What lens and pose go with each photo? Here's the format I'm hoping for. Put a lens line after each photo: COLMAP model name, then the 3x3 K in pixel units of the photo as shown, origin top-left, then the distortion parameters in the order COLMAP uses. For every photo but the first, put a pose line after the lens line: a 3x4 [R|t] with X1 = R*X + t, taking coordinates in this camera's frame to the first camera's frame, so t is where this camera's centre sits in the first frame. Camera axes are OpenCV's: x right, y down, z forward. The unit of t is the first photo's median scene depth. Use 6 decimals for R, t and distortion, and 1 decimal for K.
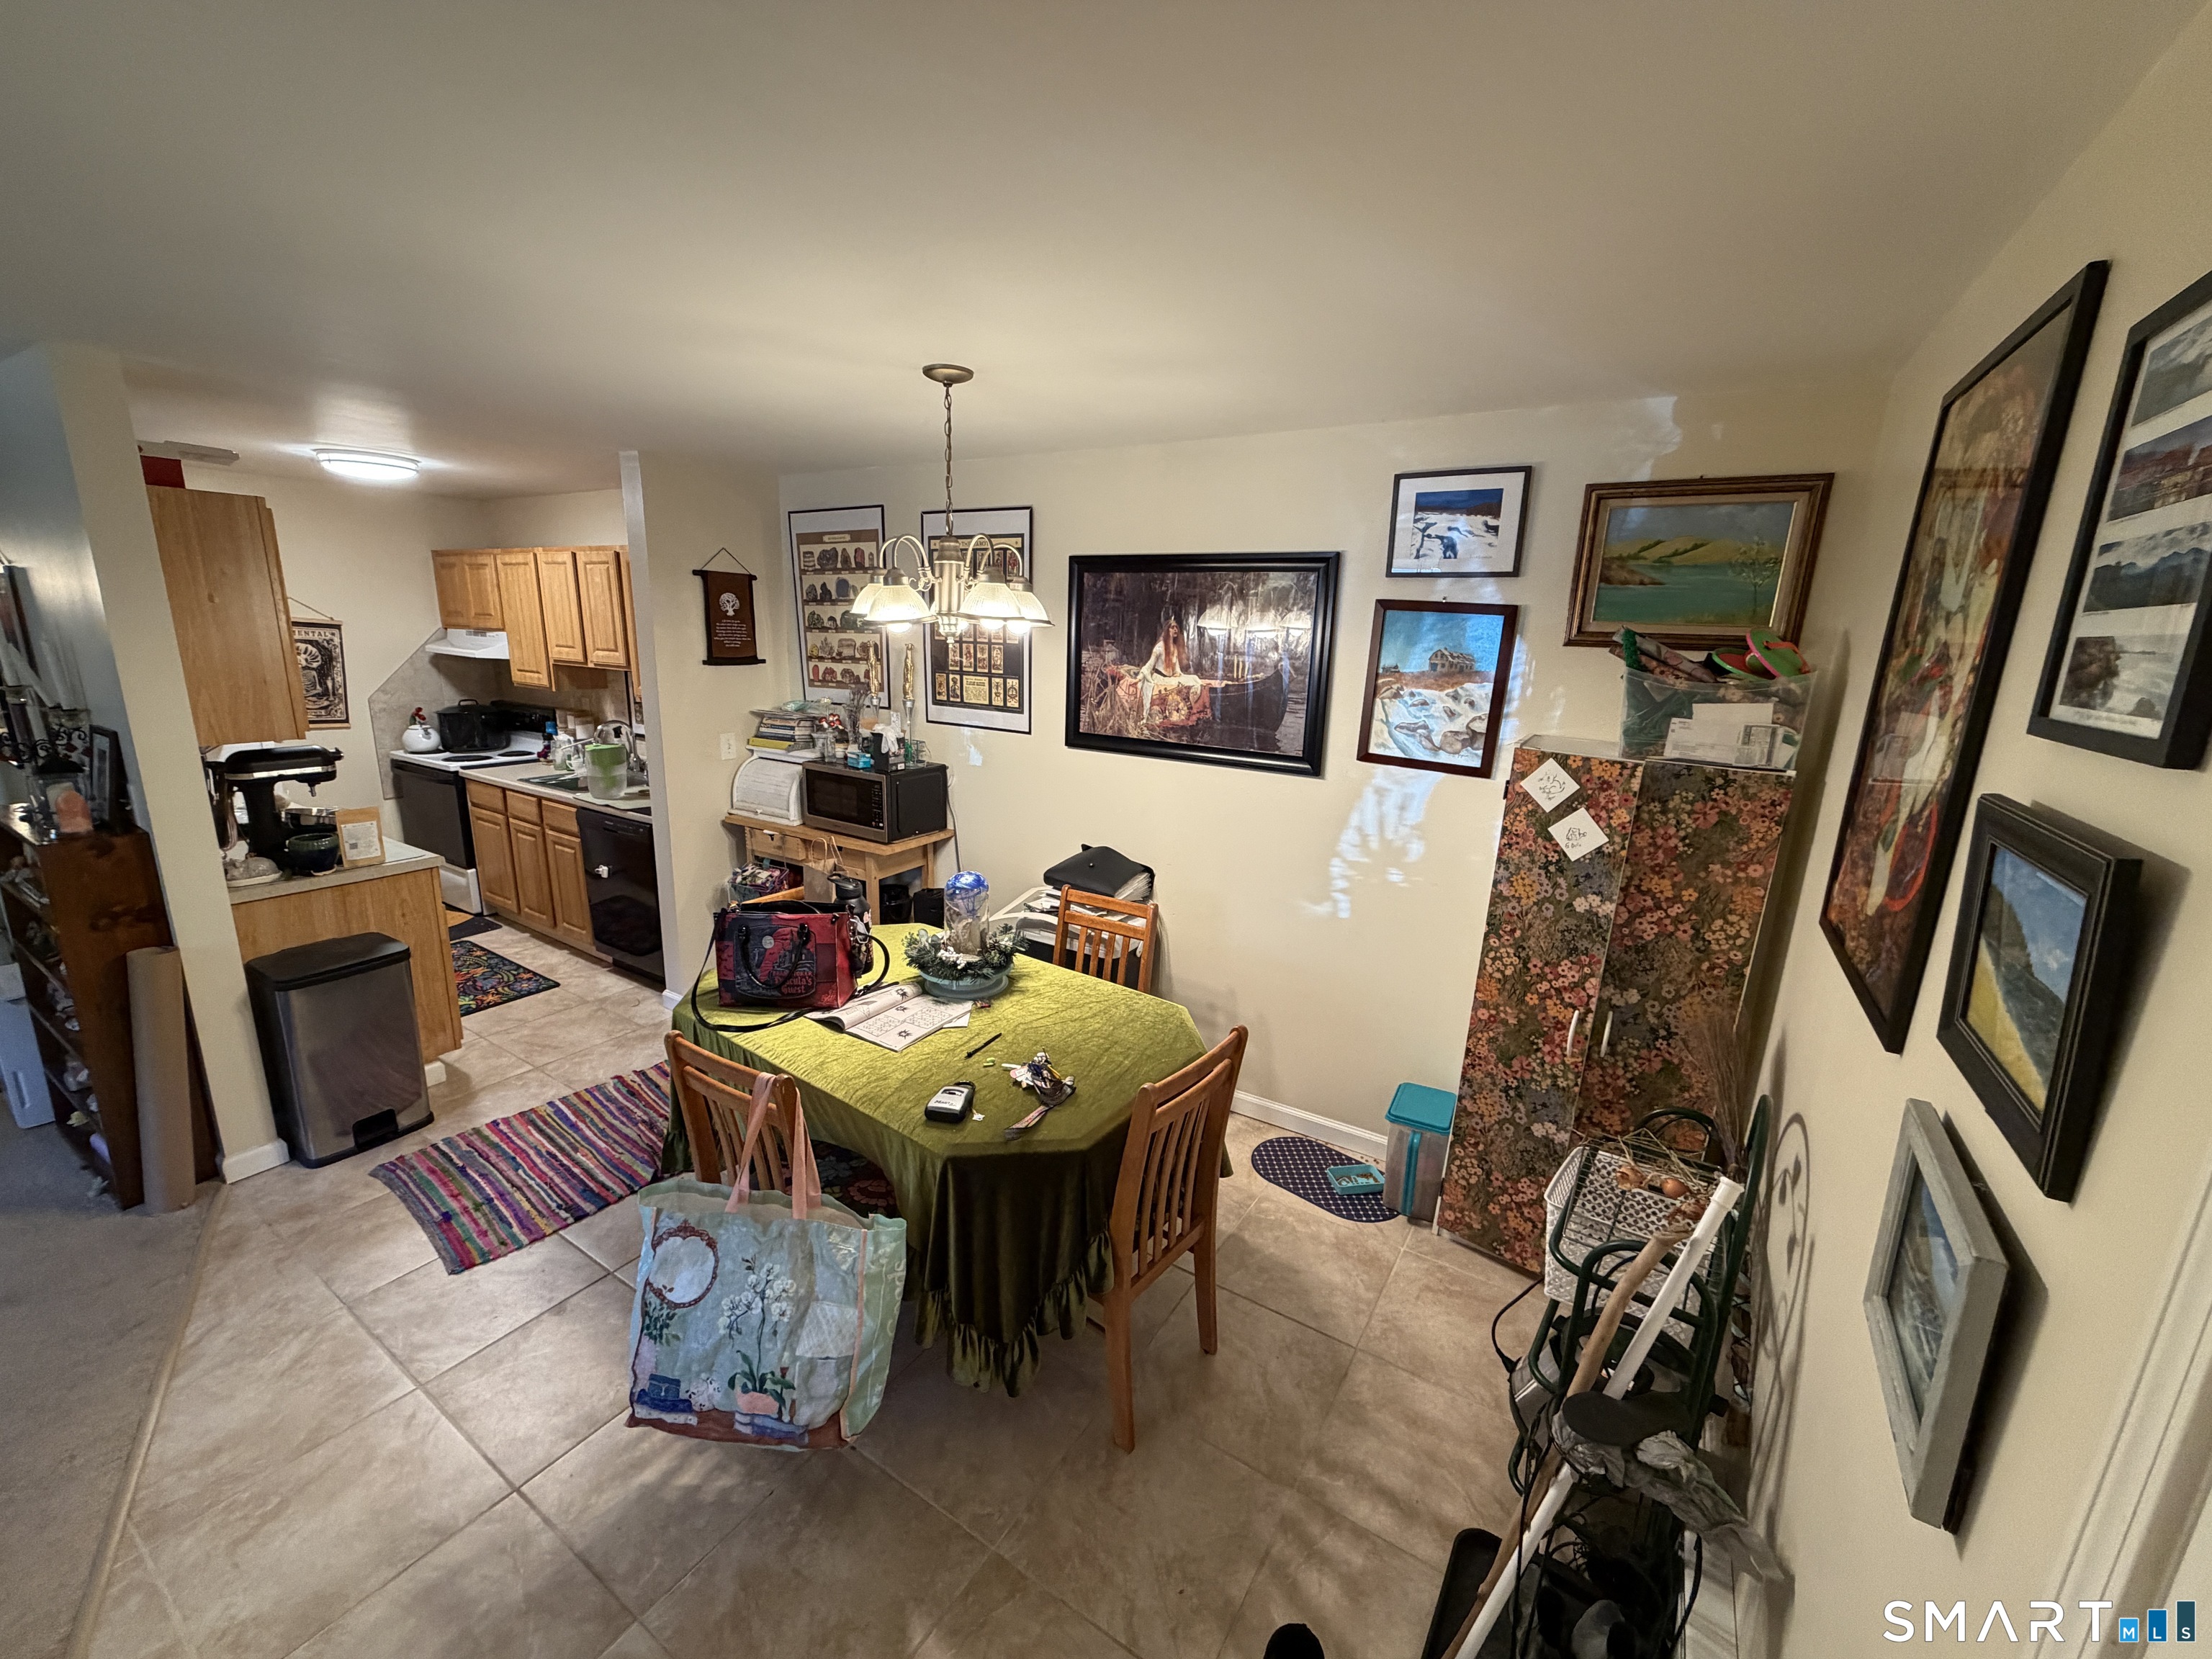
lens RADIAL K [[888.6, 0, 1100.5], [0, 888.6, 828.2], [0, 0, 1]] dist [-0.000416, 0.000235]
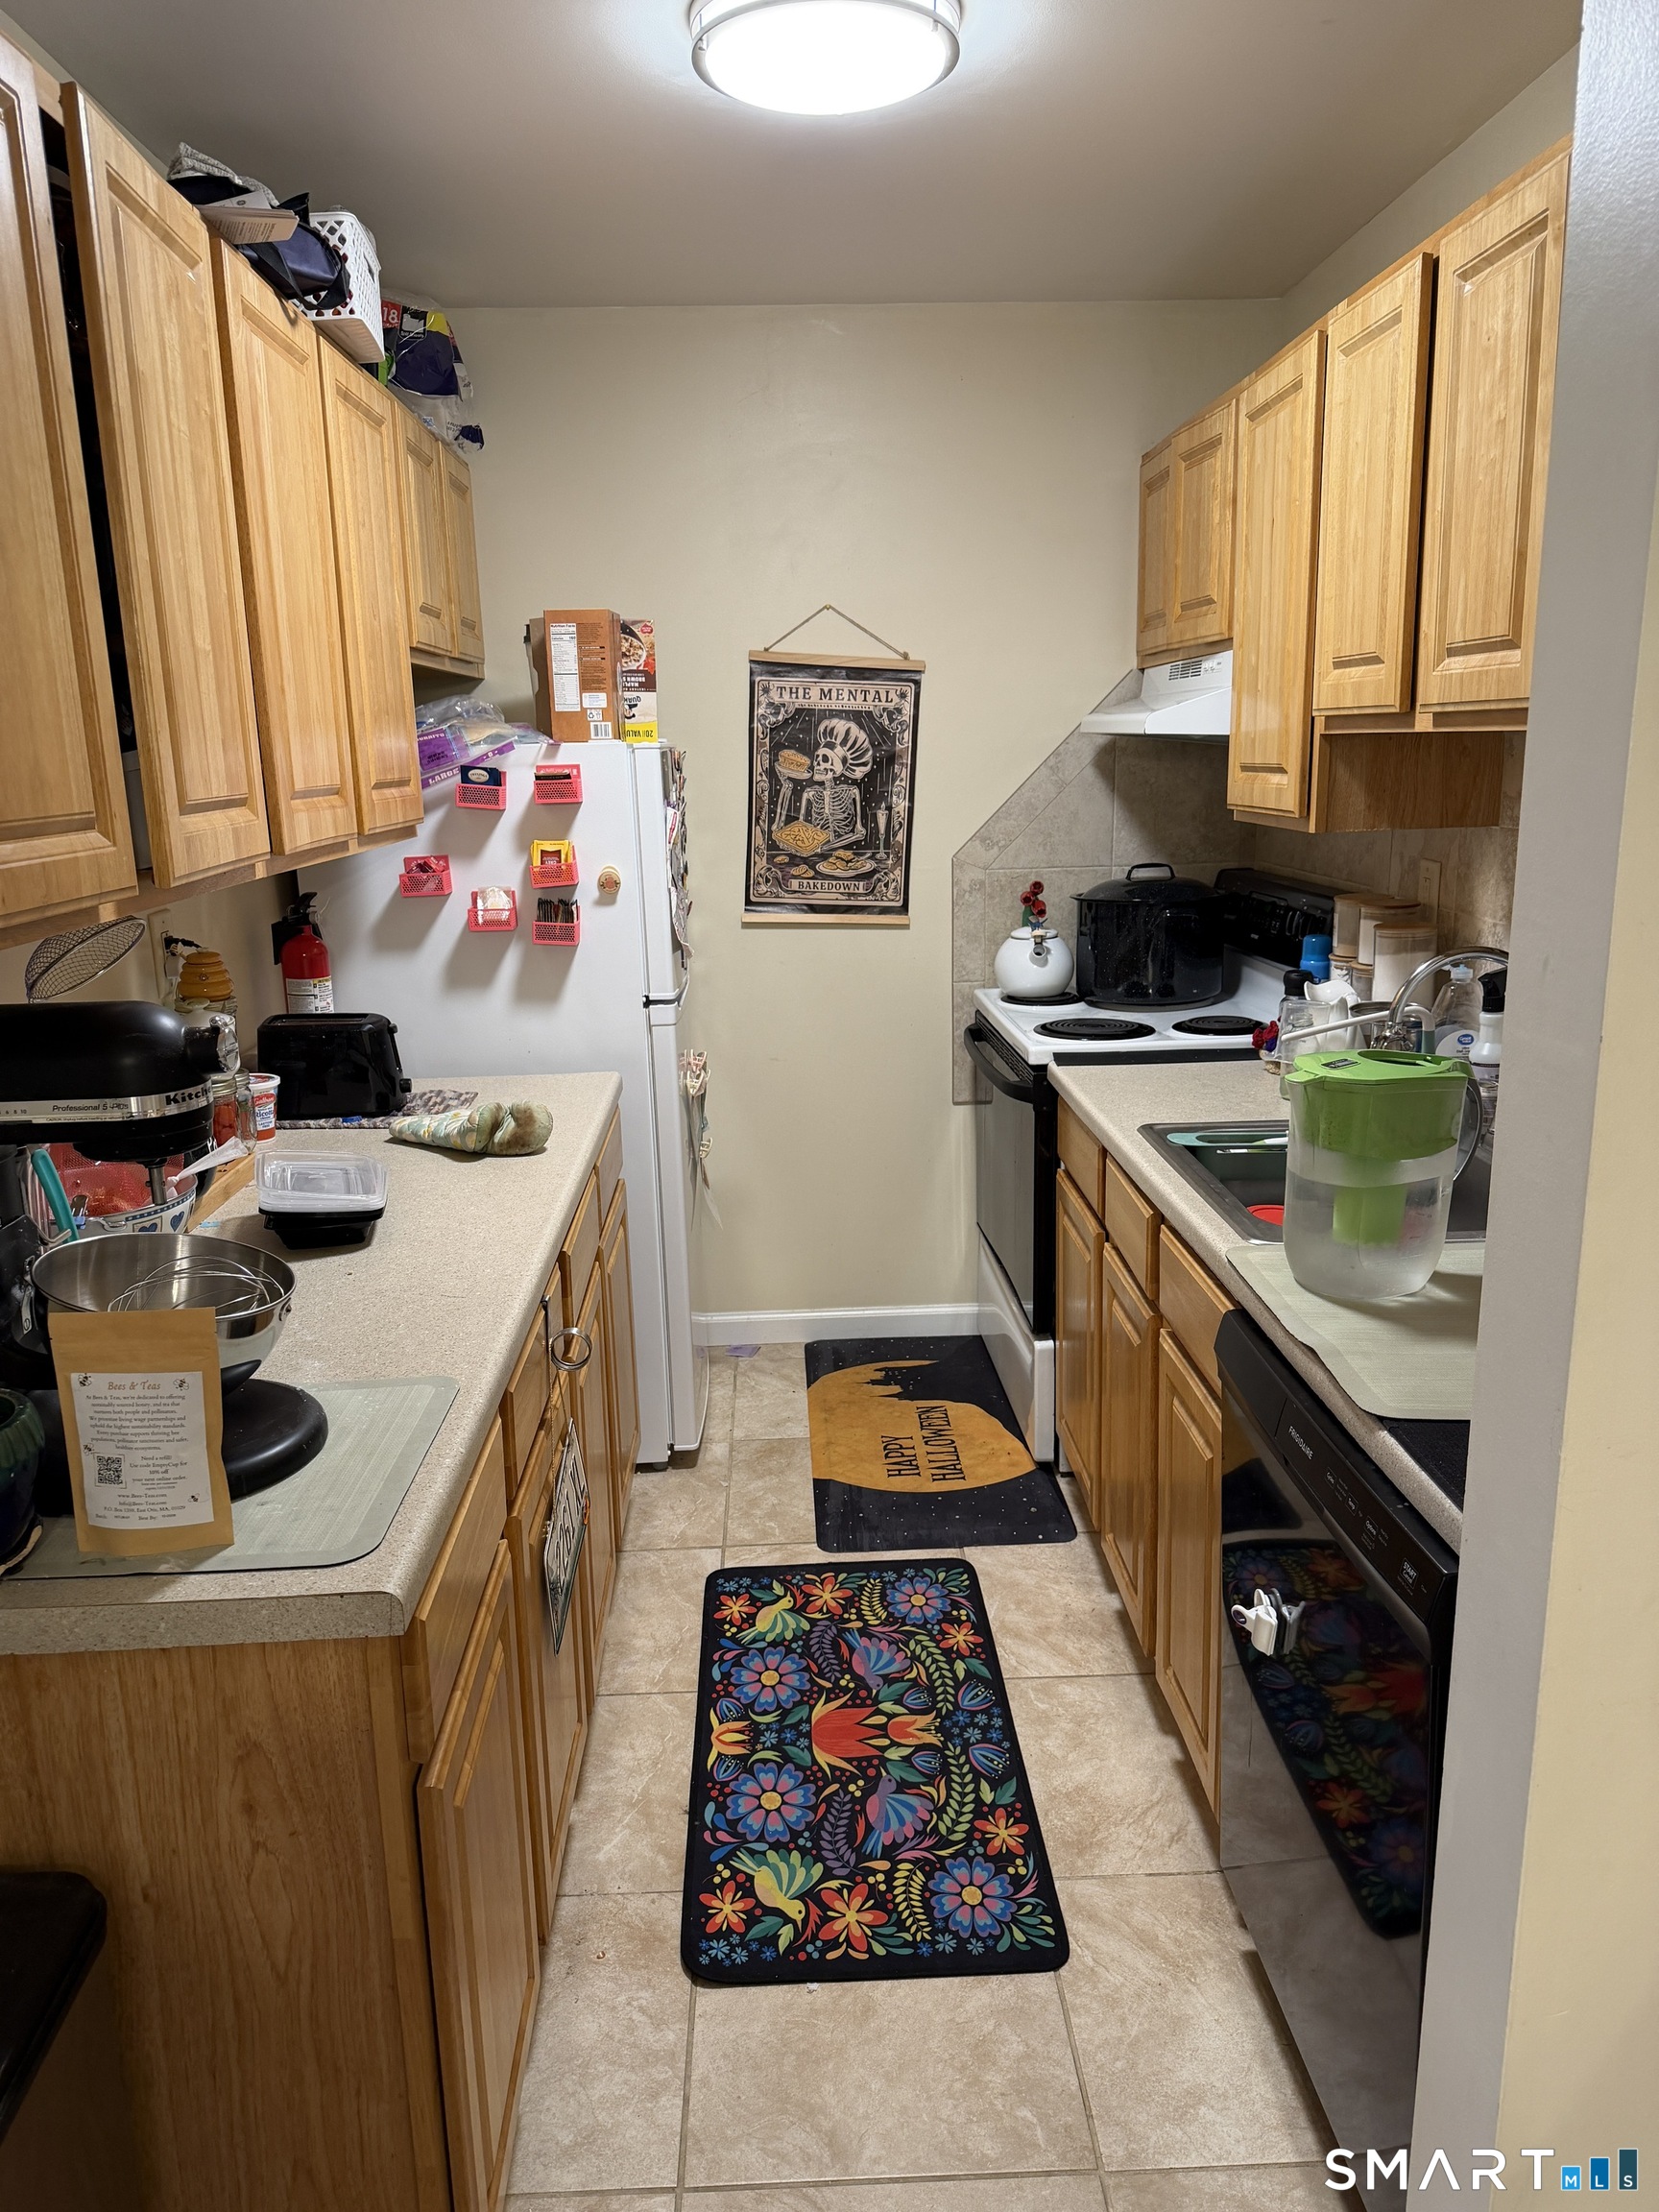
lens RADIAL K [[1548.8, 0, 823.0], [0, 1548.8, 1119.4], [0, 0, 1]] dist [0.185653, -0.415320]
pose [[0.565498, 0.150341, -0.810931, -0.474374], [-0.148925, 0.985697, 0.078889, -0.135978], [0.811192, 0.076156, 0.579799, 0.996752]]
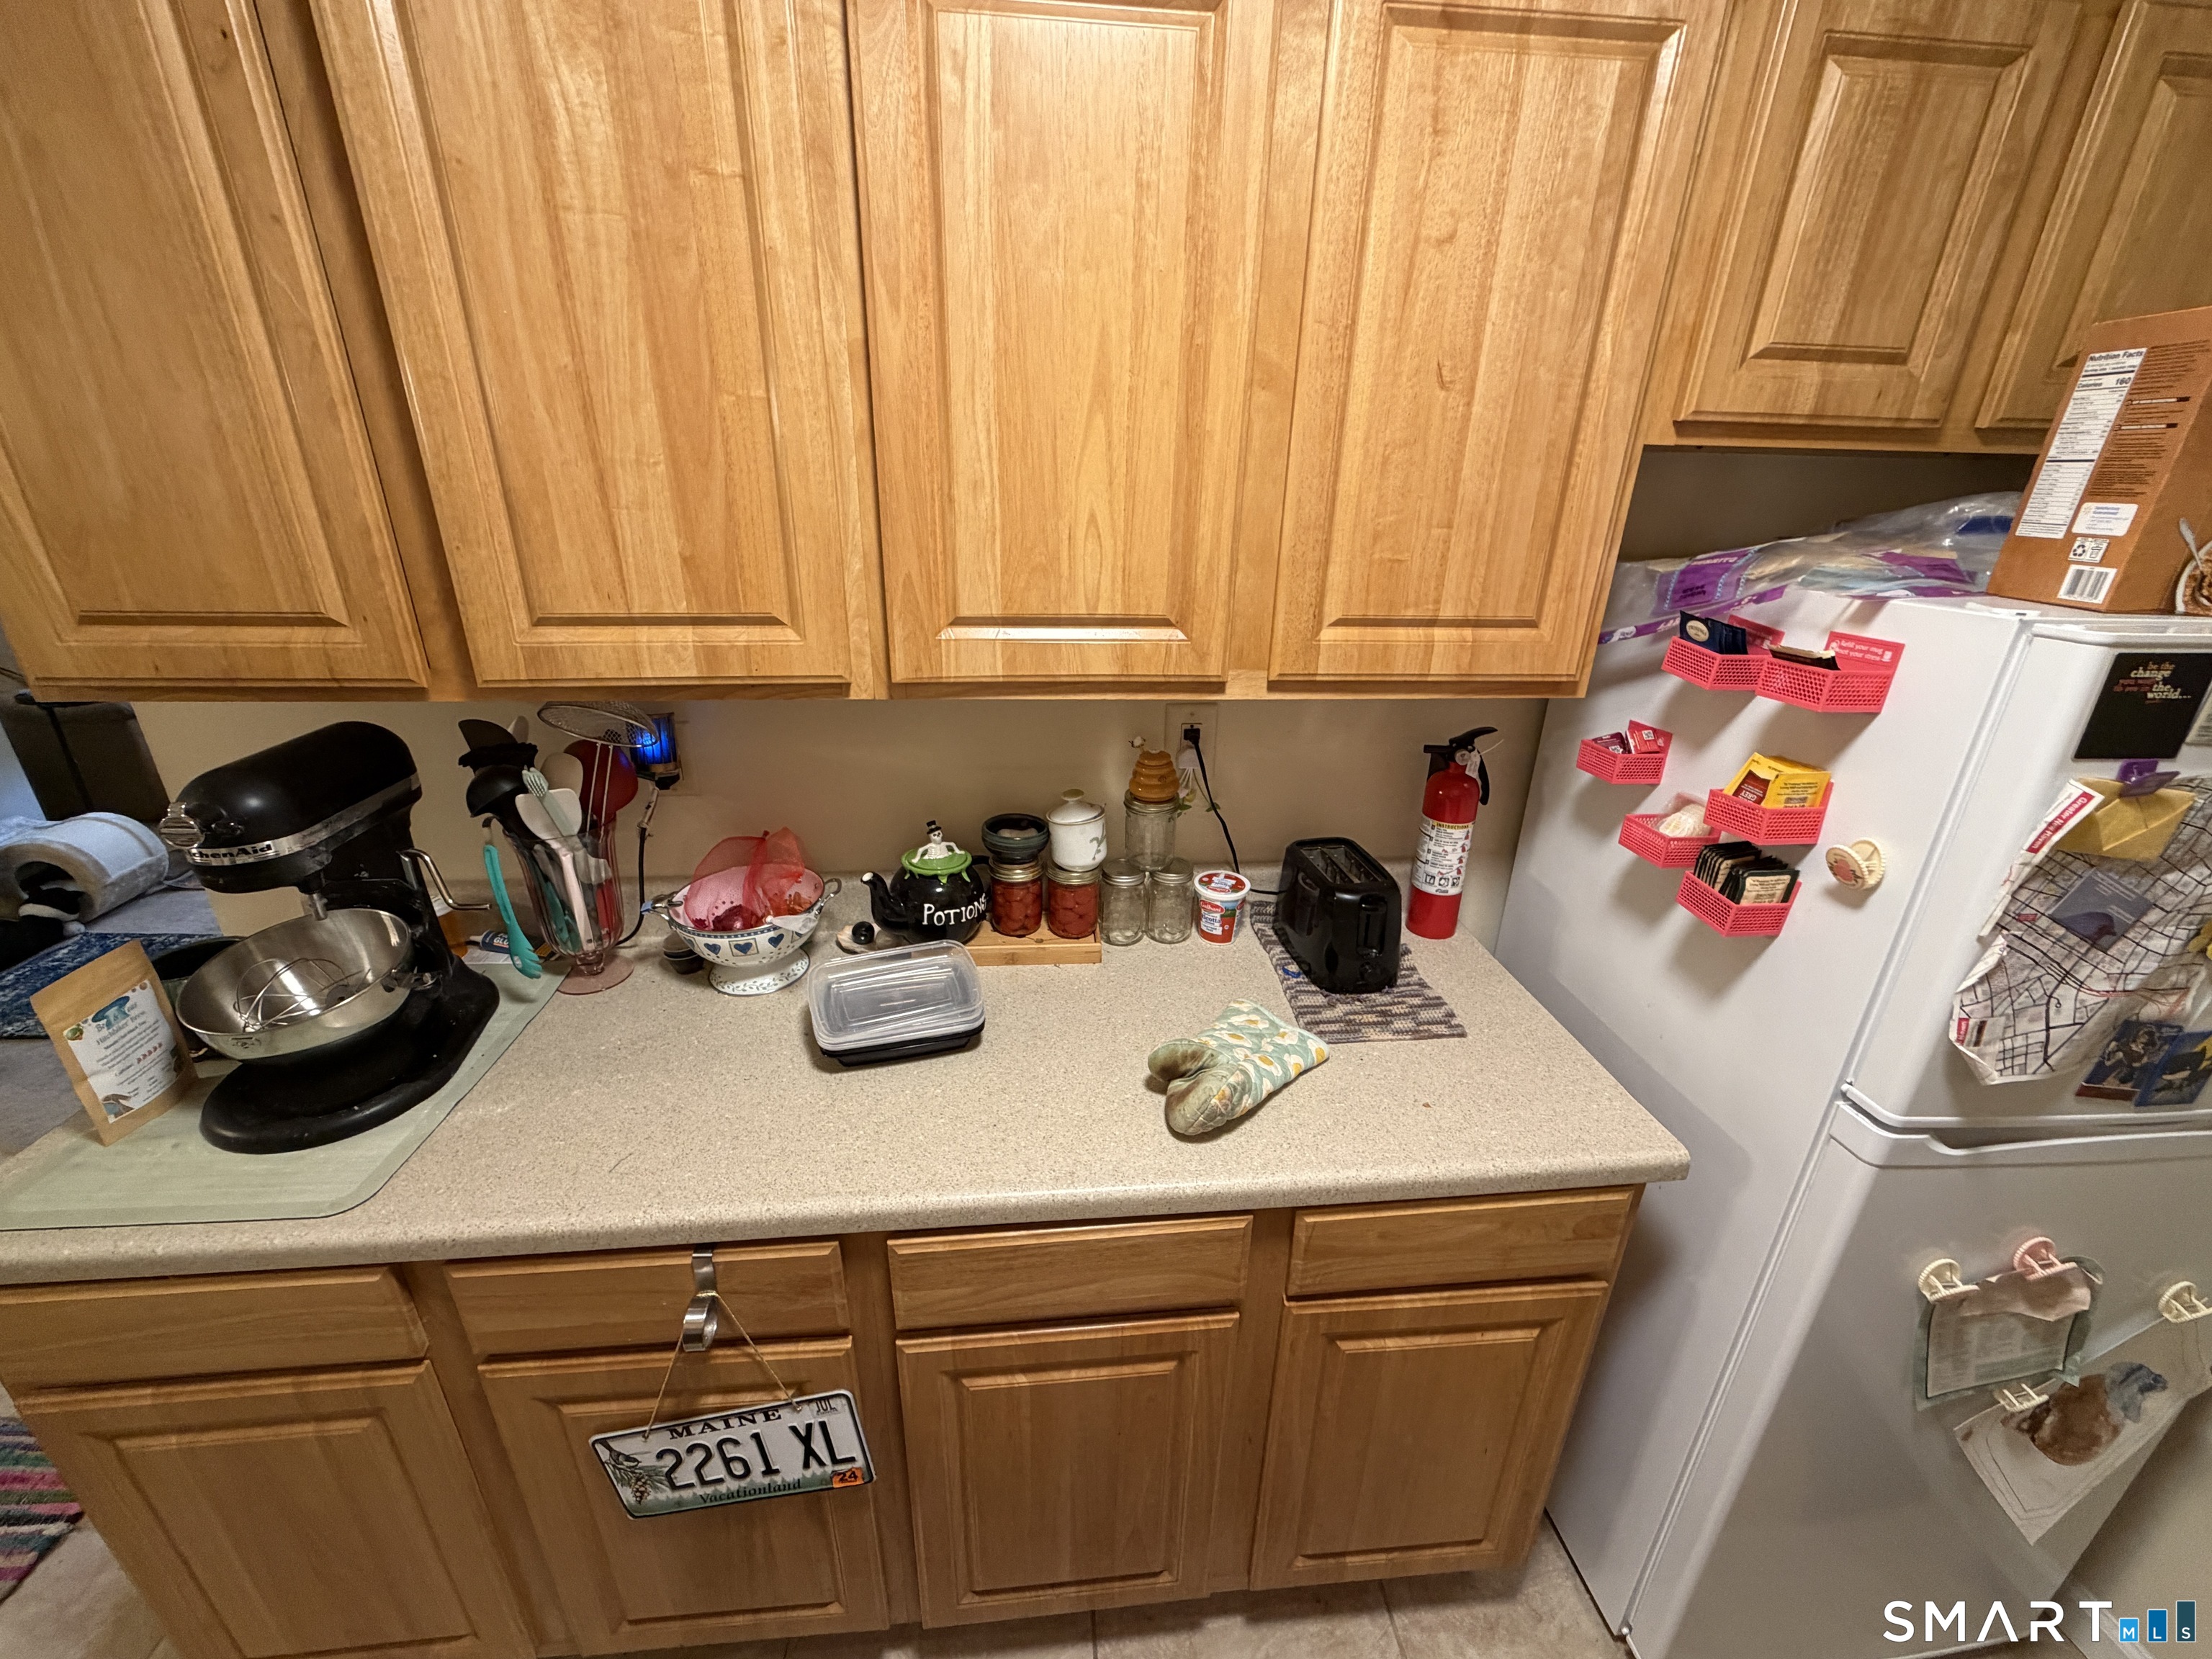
lens RADIAL K [[888.6, 0, 1100.5], [0, 888.6, 828.2], [0, 0, 1]] dist [-0.000416, 0.000235]
pose [[-0.791505, 0.185086, -0.582463, -1.036321], [-0.182348, 0.838115, 0.514114, -0.314340], [0.583326, 0.513135, -0.629622, 1.510446]]
